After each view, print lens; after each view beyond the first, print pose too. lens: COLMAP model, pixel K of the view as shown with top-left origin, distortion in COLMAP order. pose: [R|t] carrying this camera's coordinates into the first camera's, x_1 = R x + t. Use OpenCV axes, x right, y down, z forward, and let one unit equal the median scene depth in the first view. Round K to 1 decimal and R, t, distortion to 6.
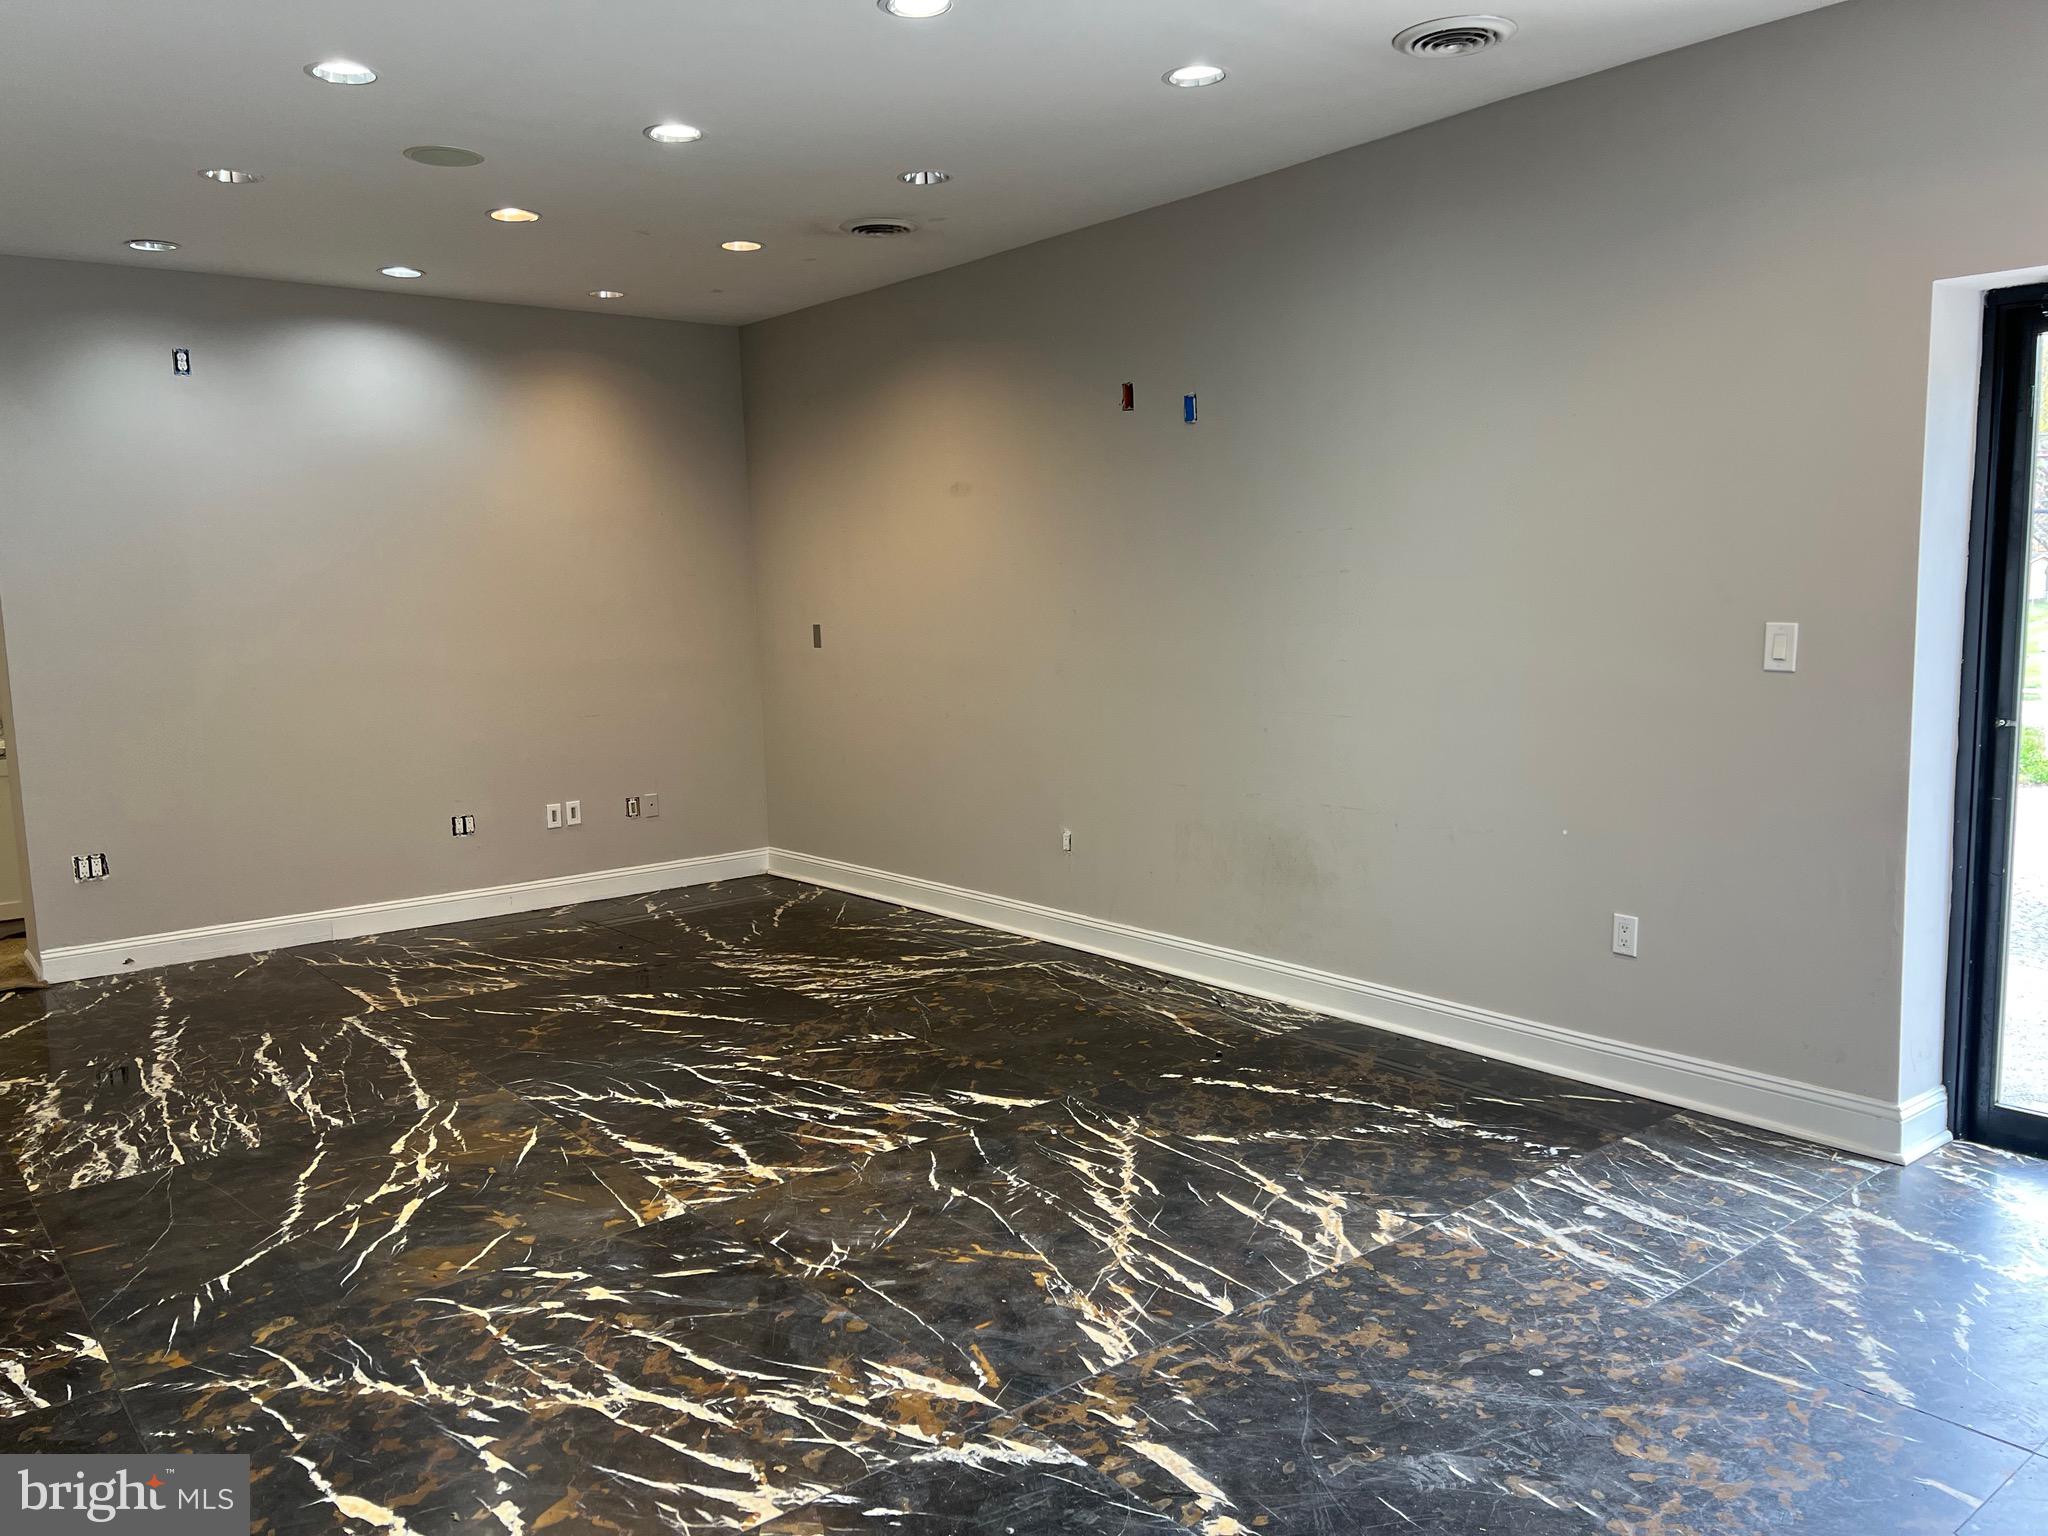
lens RADIAL K [[1598.7, 0, 1020.8], [0, 1598.7, 772.5], [0, 0, 1]] dist [0.102046, -0.105486]
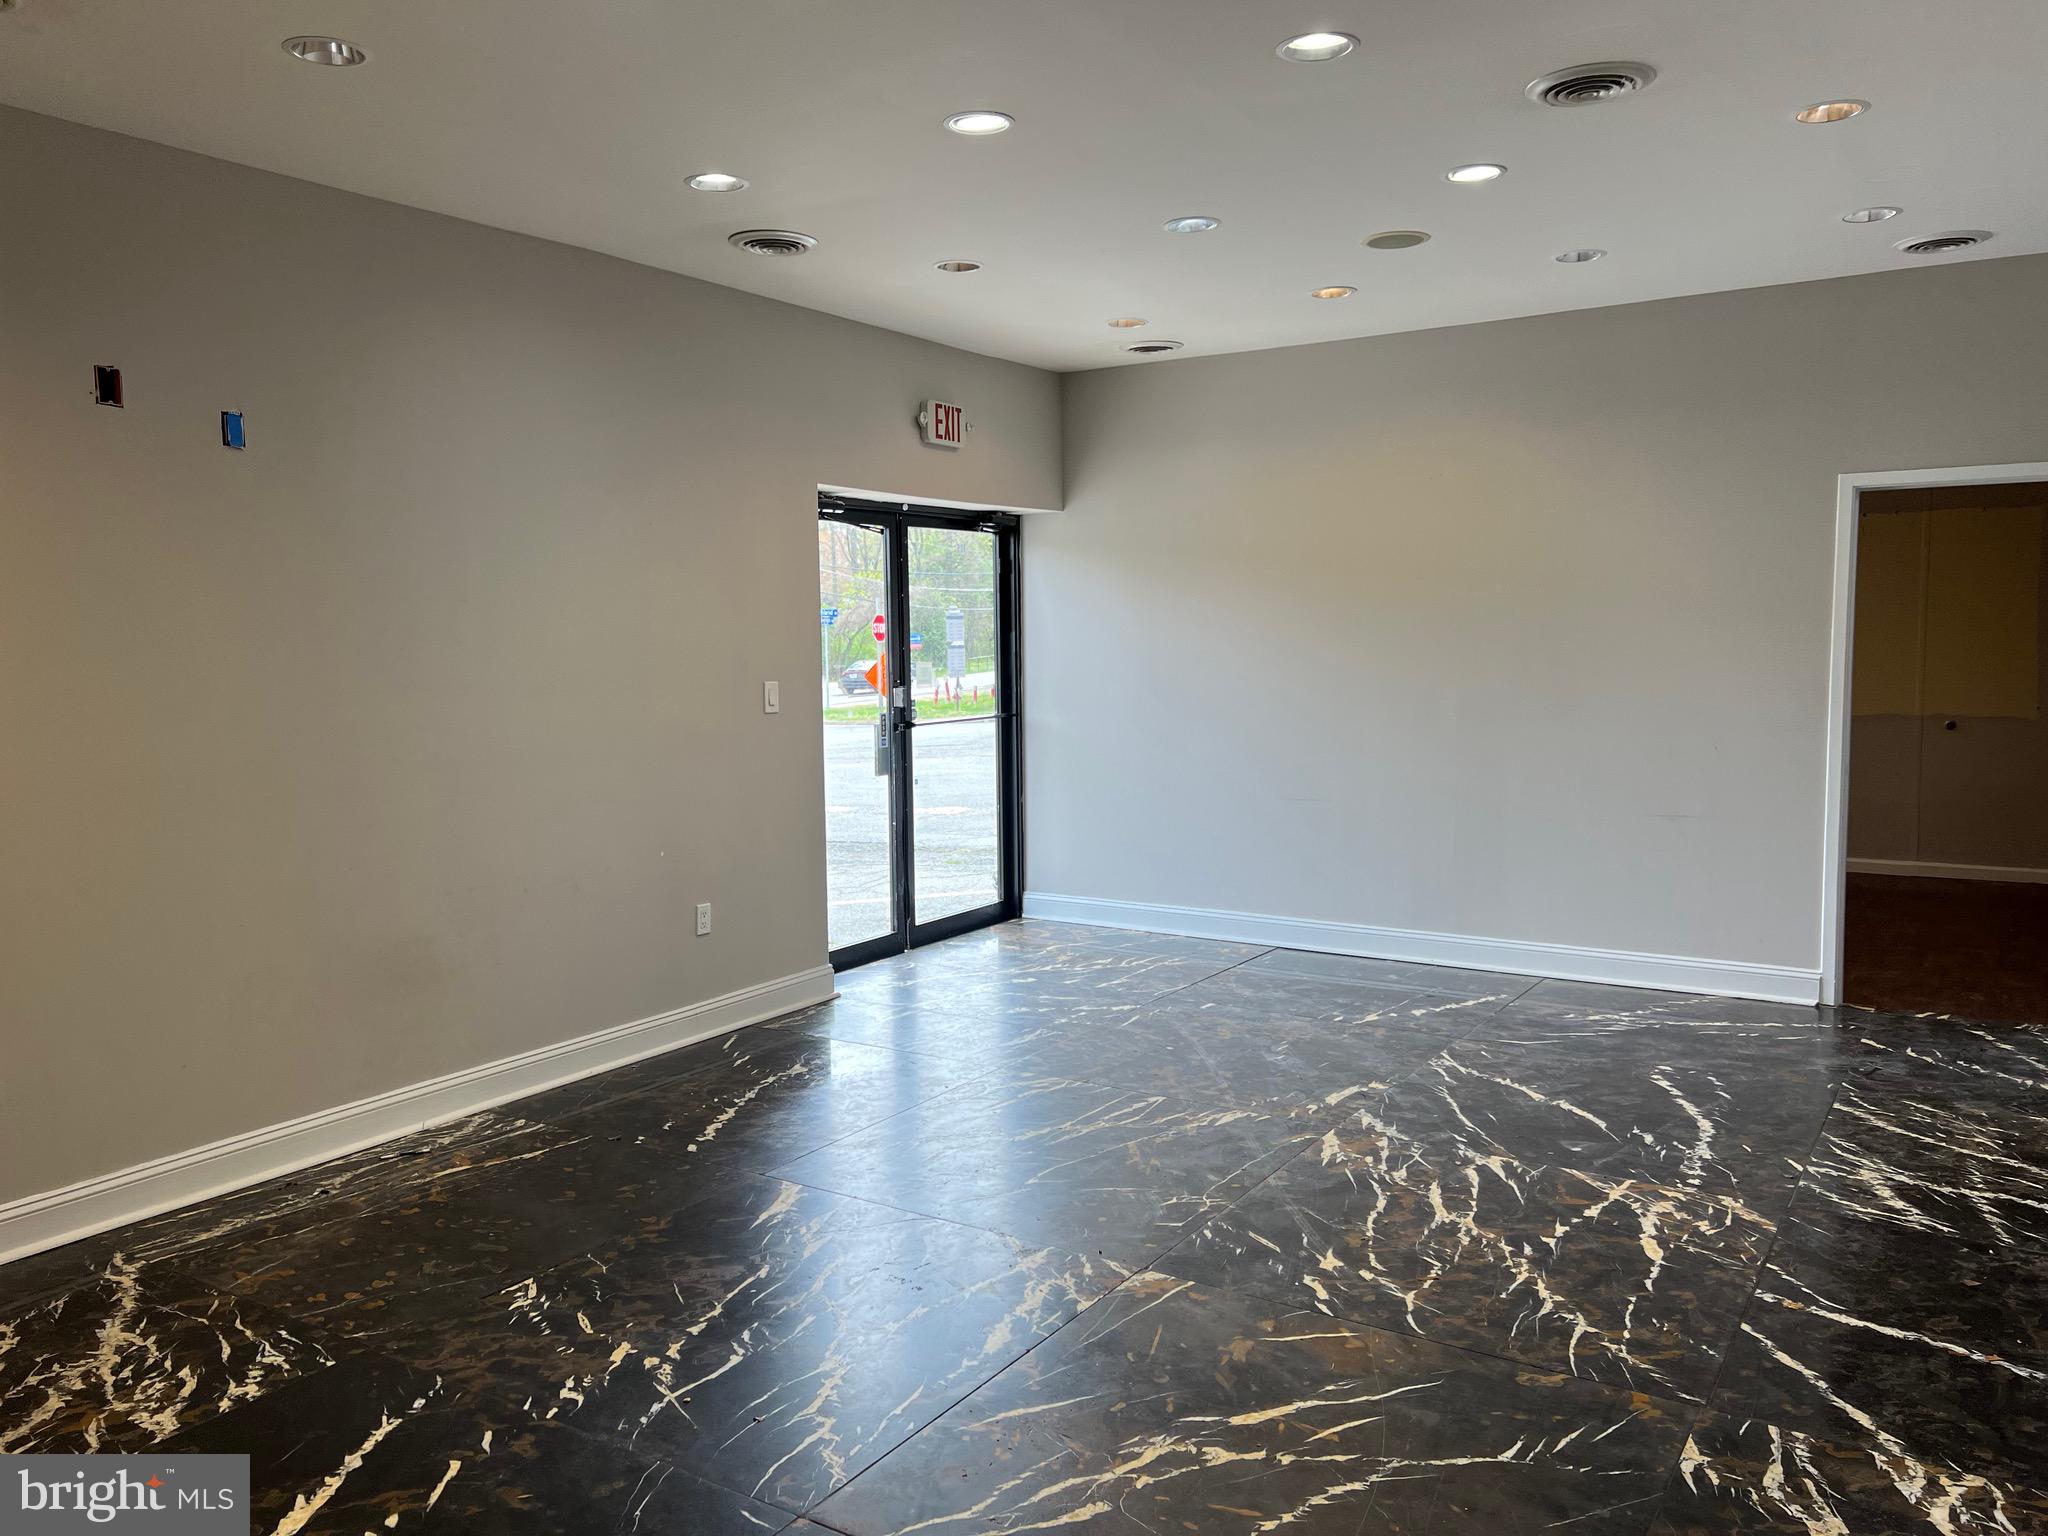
lens RADIAL K [[1544.2, 0, 1015.6], [0, 1544.2, 771.9], [0, 0, 1]] dist [0.031898, -0.025345]
pose [[-0.325626, -0.052762, 0.944025, -1.252741], [0.136577, 0.985345, 0.102182, -0.157952], [-0.935583, 0.162205, -0.313648, 1.579513]]
